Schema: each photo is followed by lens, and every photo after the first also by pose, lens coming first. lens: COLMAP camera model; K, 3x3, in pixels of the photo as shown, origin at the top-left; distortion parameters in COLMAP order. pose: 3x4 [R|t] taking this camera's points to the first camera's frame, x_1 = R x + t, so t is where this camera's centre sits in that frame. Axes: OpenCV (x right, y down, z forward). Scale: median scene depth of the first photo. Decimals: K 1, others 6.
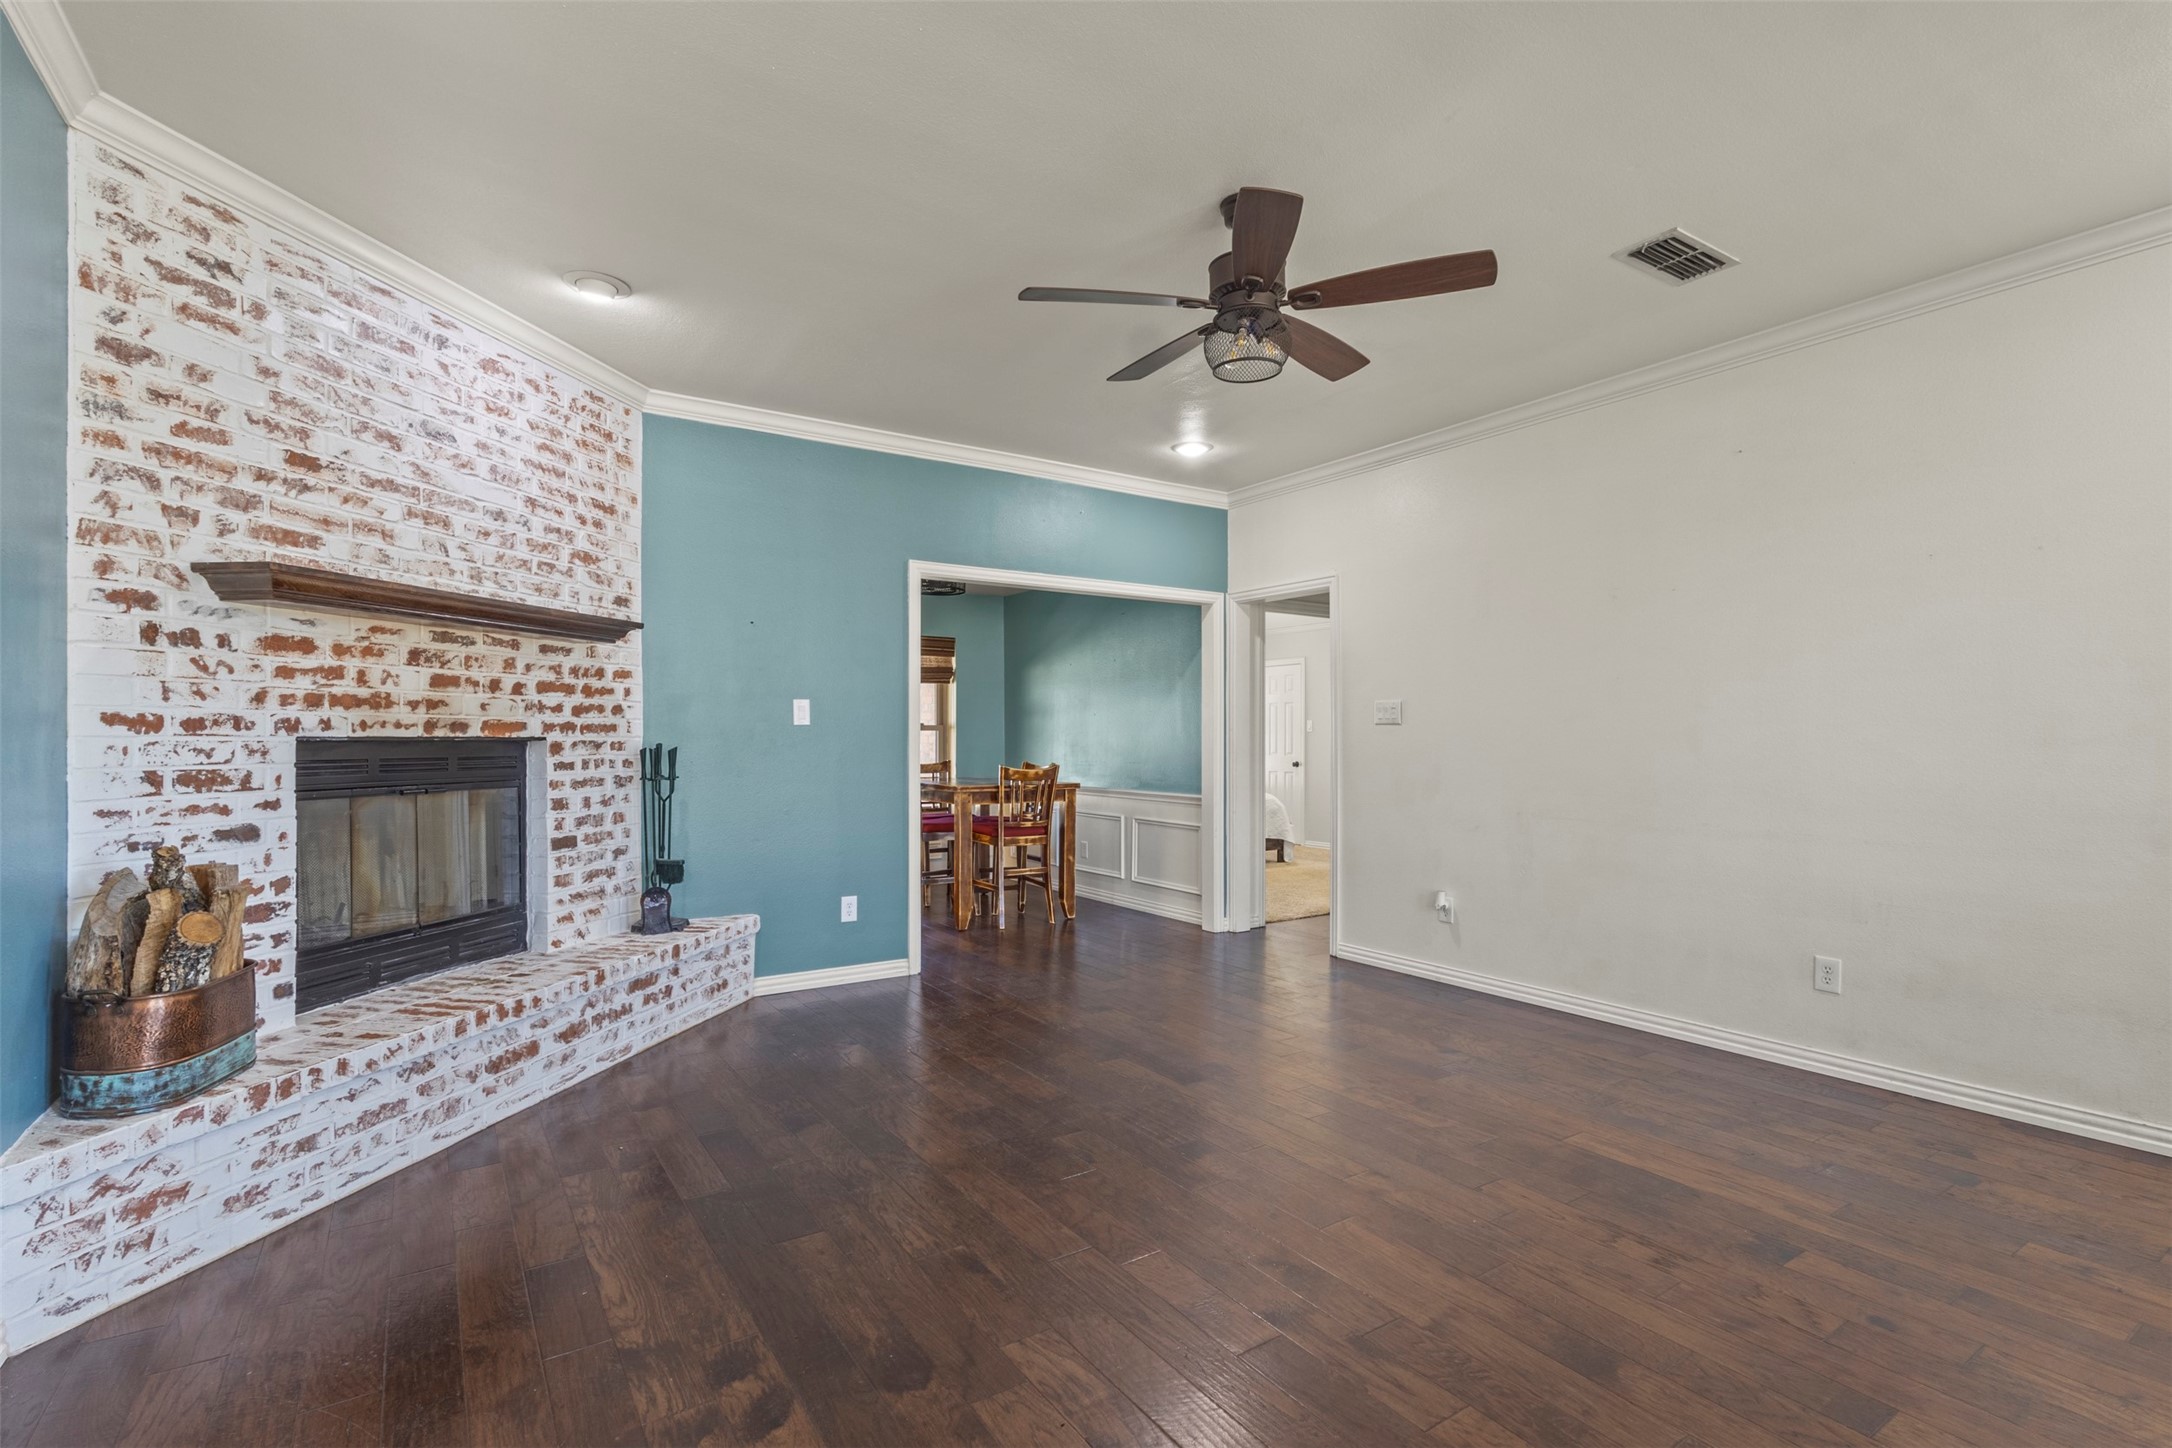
lens RADIAL K [[1004.8, 0, 1081.3], [0, 1004.8, 739.8], [0, 0, 1]] dist [0.002510, 0.000975]
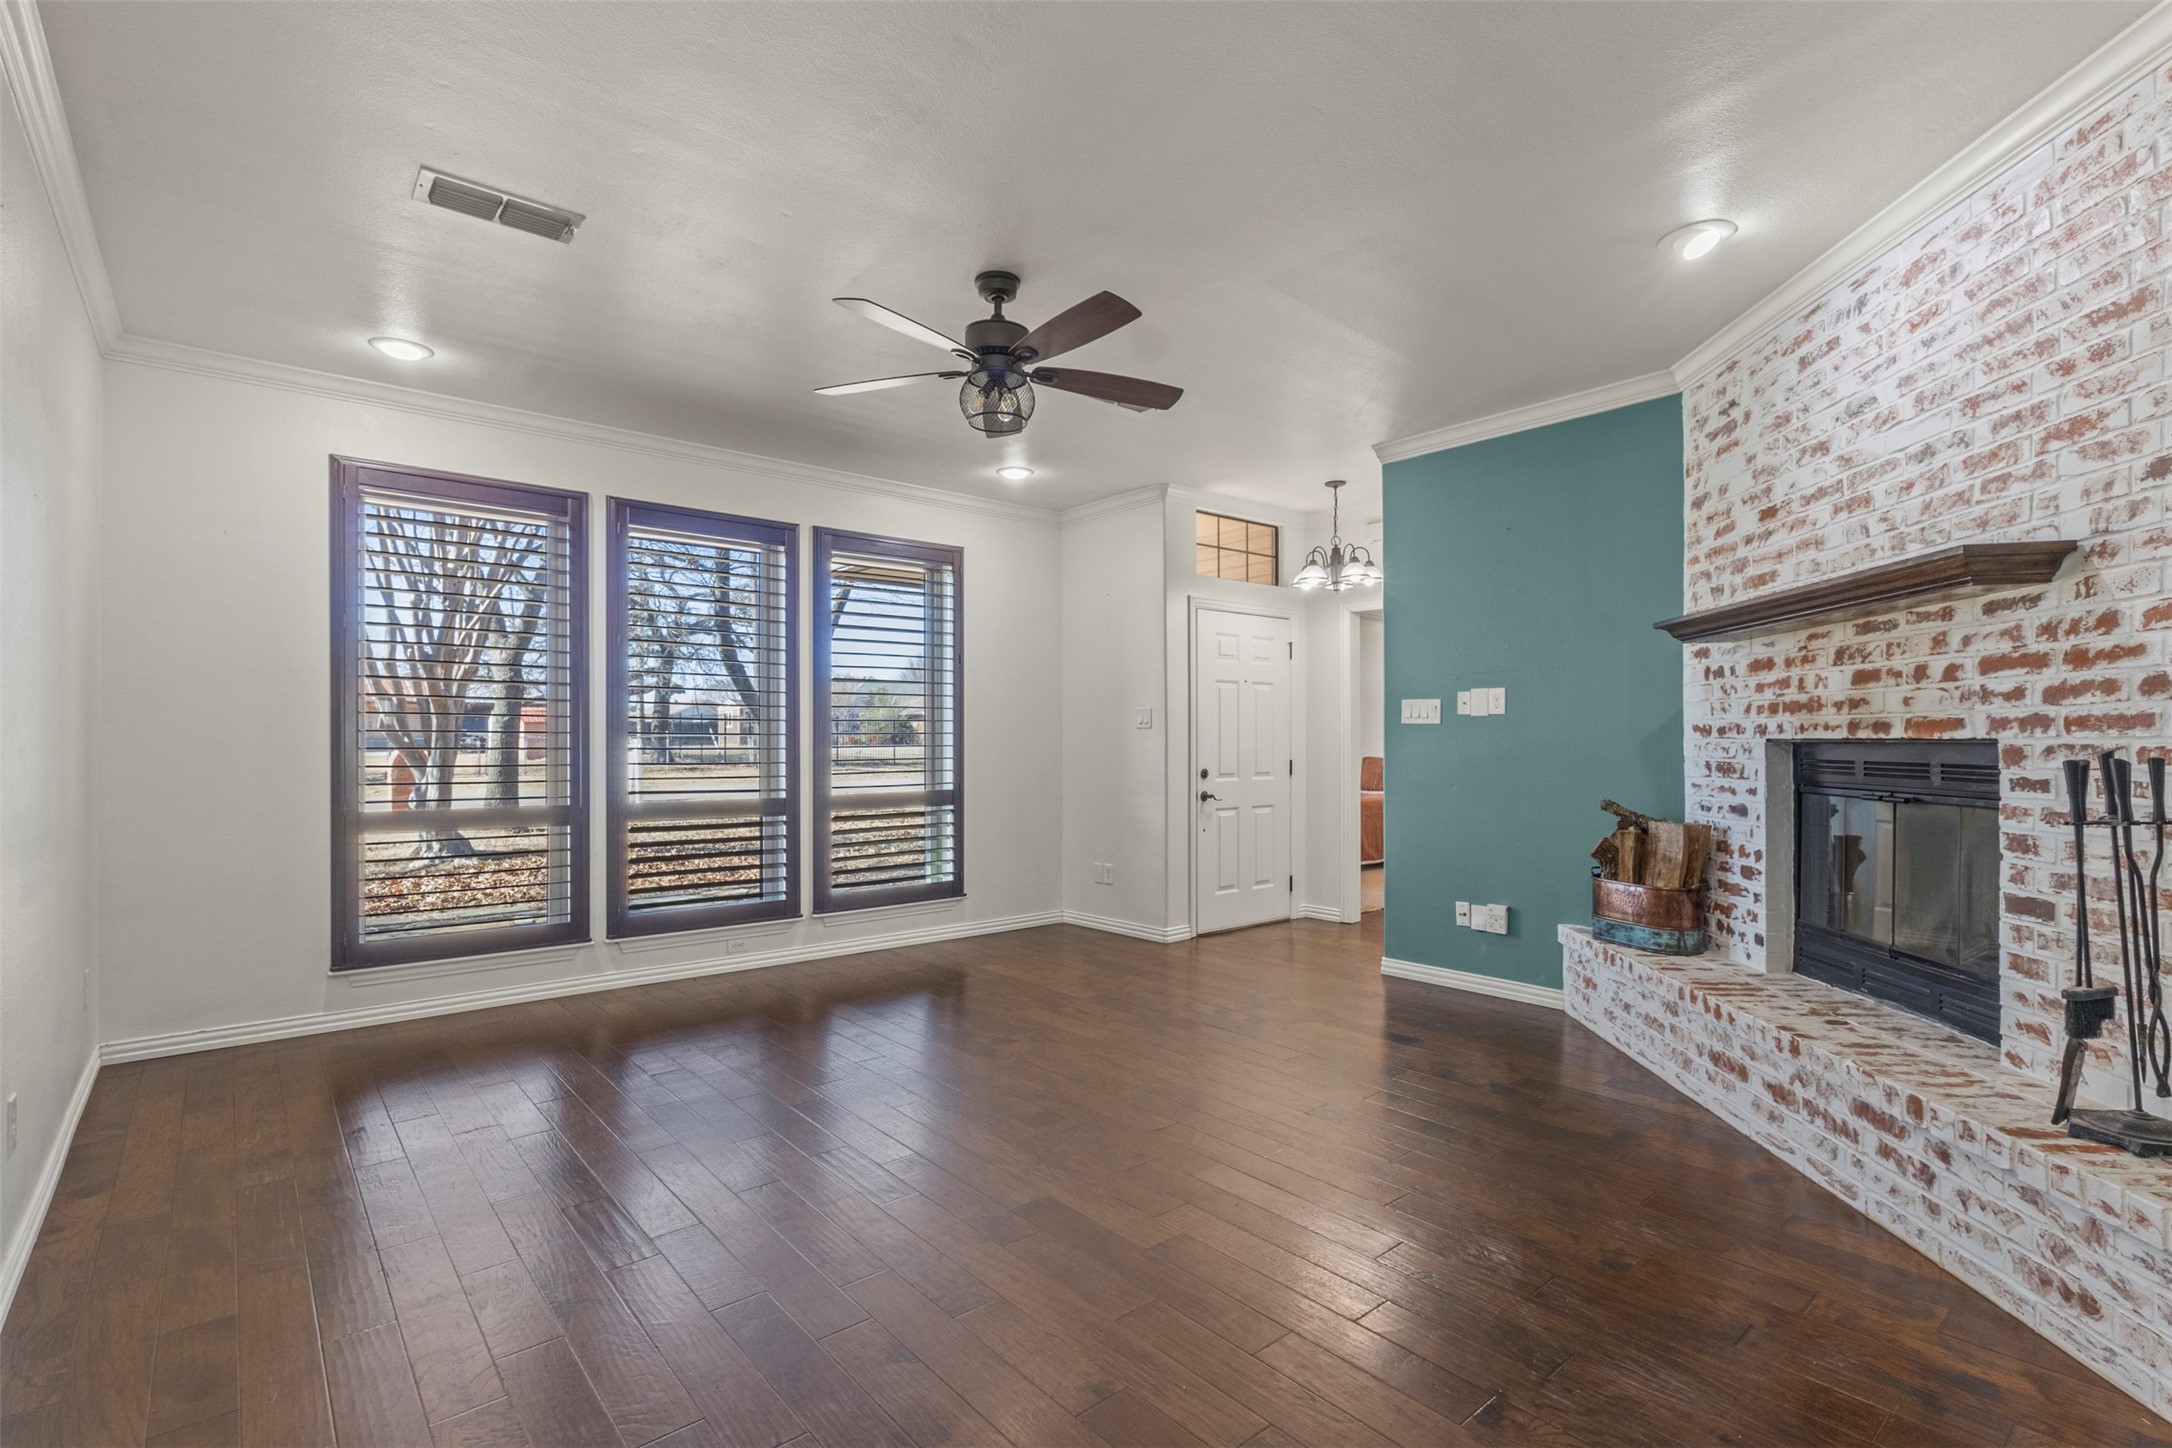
lens RADIAL K [[1004.0, 0, 1083.1], [0, 1004.0, 734.1], [0, 0, 1]] dist [0.000583, 0.000354]
pose [[-0.992411, 0.001497, -0.122954, 0.174662], [0.002017, 0.999990, -0.004099, -0.004758], [0.122947, -0.004316, -0.992404, 1.825630]]
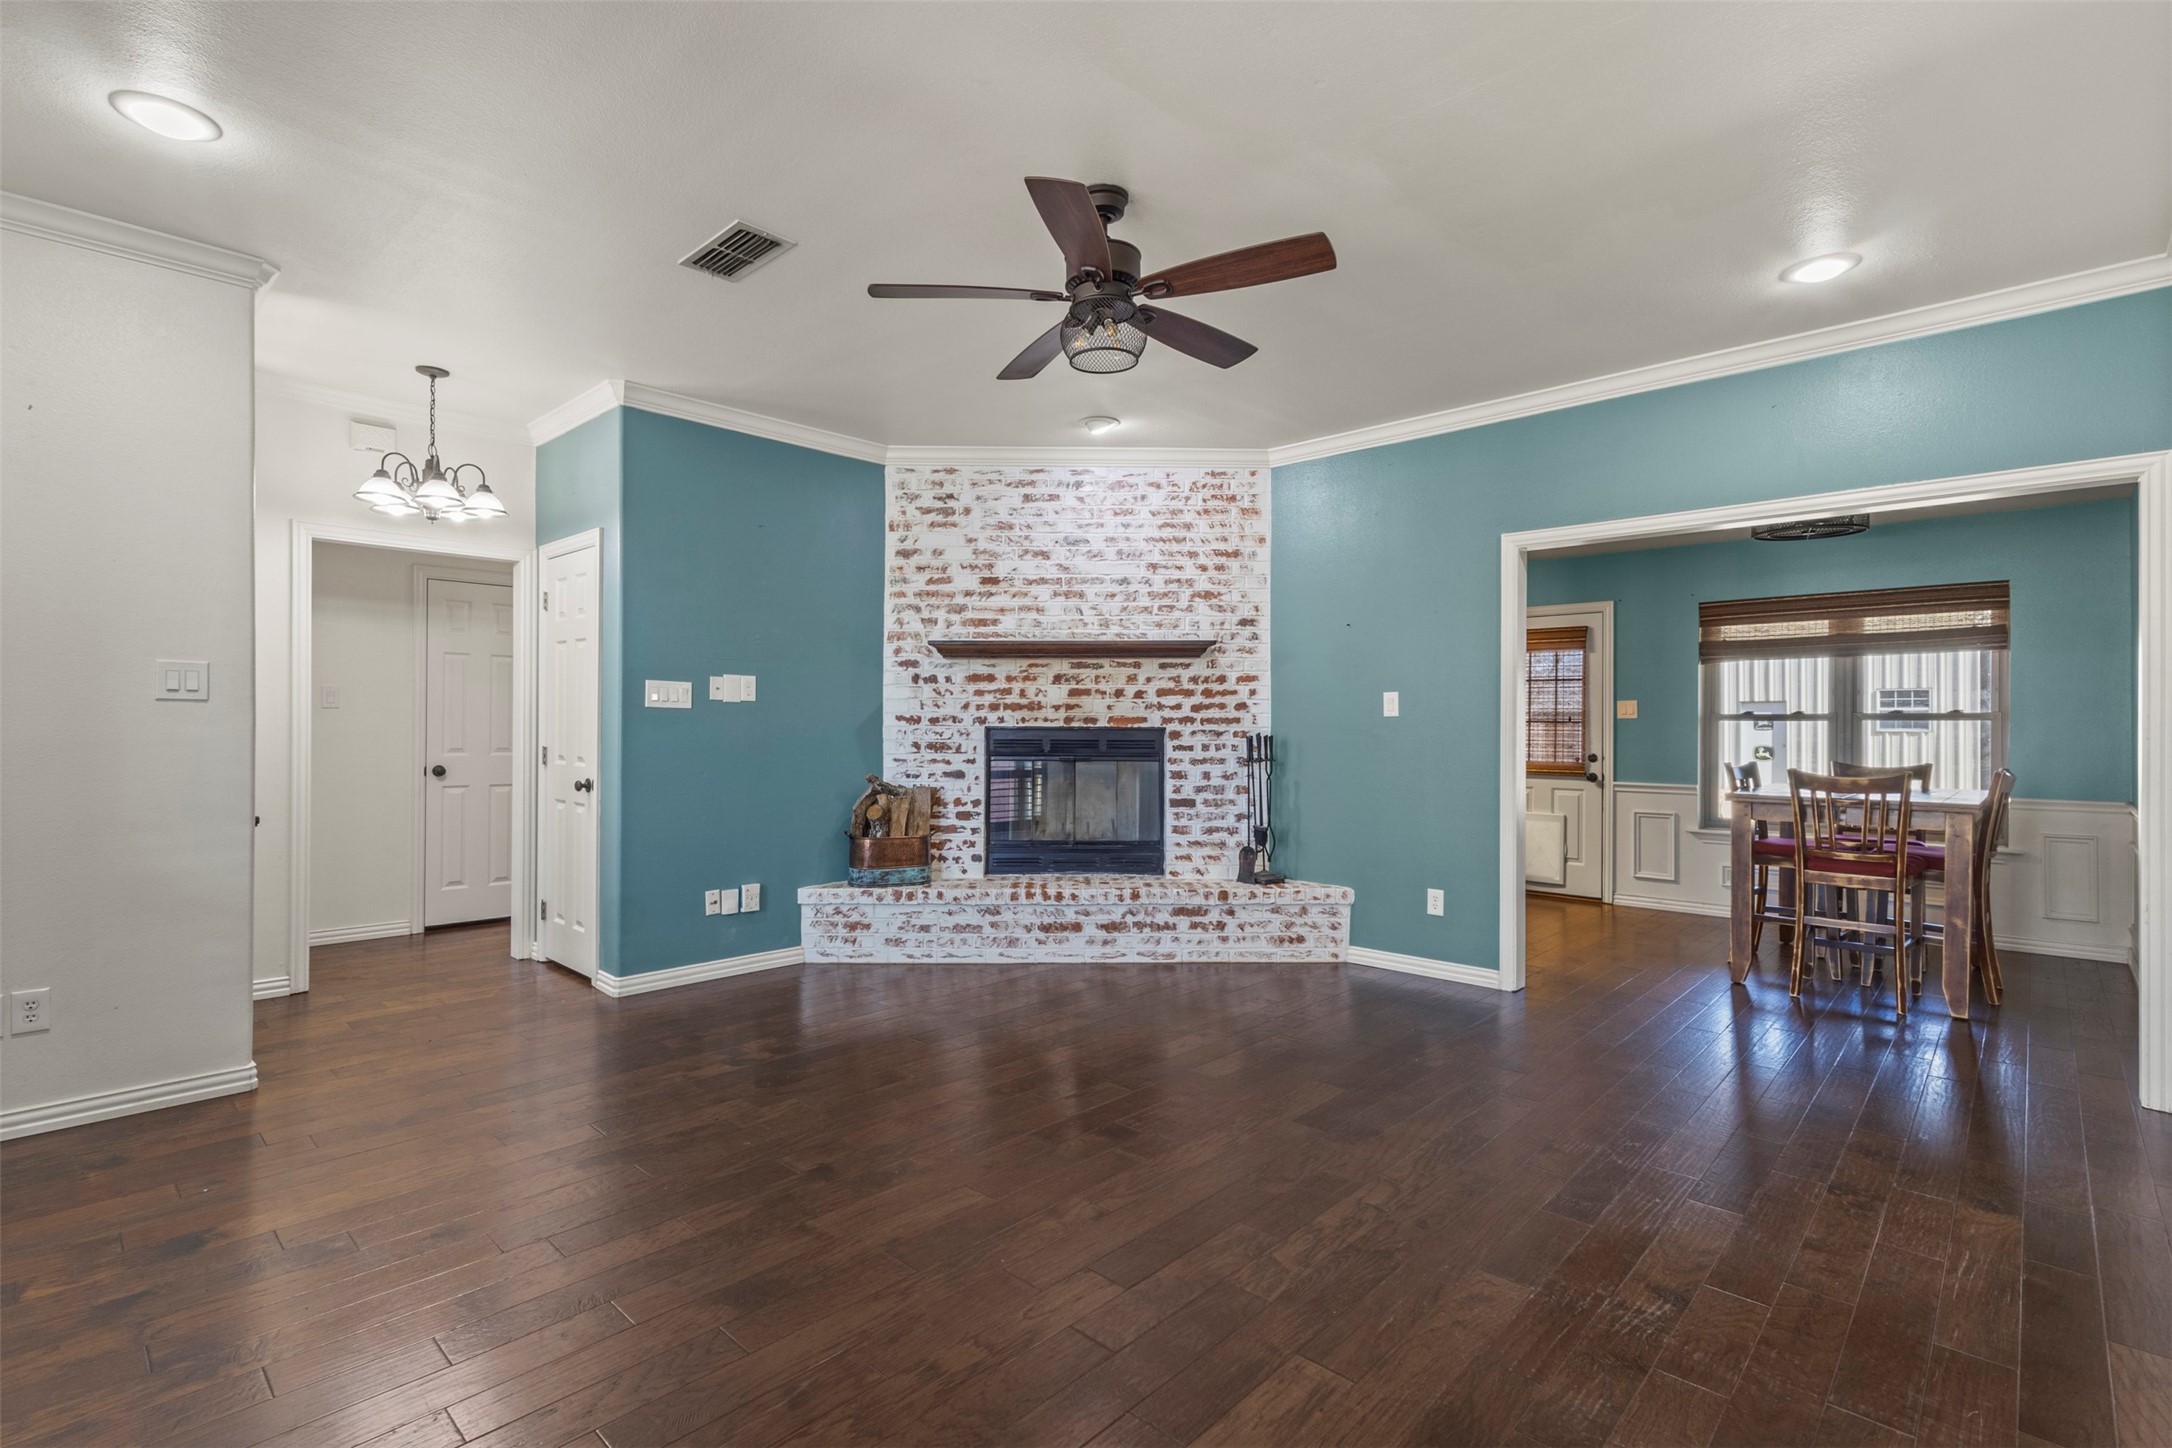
lens RADIAL K [[1007.6, 0, 1080.4], [0, 1007.6, 722.9], [0, 0, 1]] dist [0.001684, 0.000944]
pose [[0.226725, -0.002762, -0.973955, 0.962279], [-0.006375, 0.999970, -0.004319, -0.002130], [0.973938, 0.007188, 0.226701, 0.640466]]
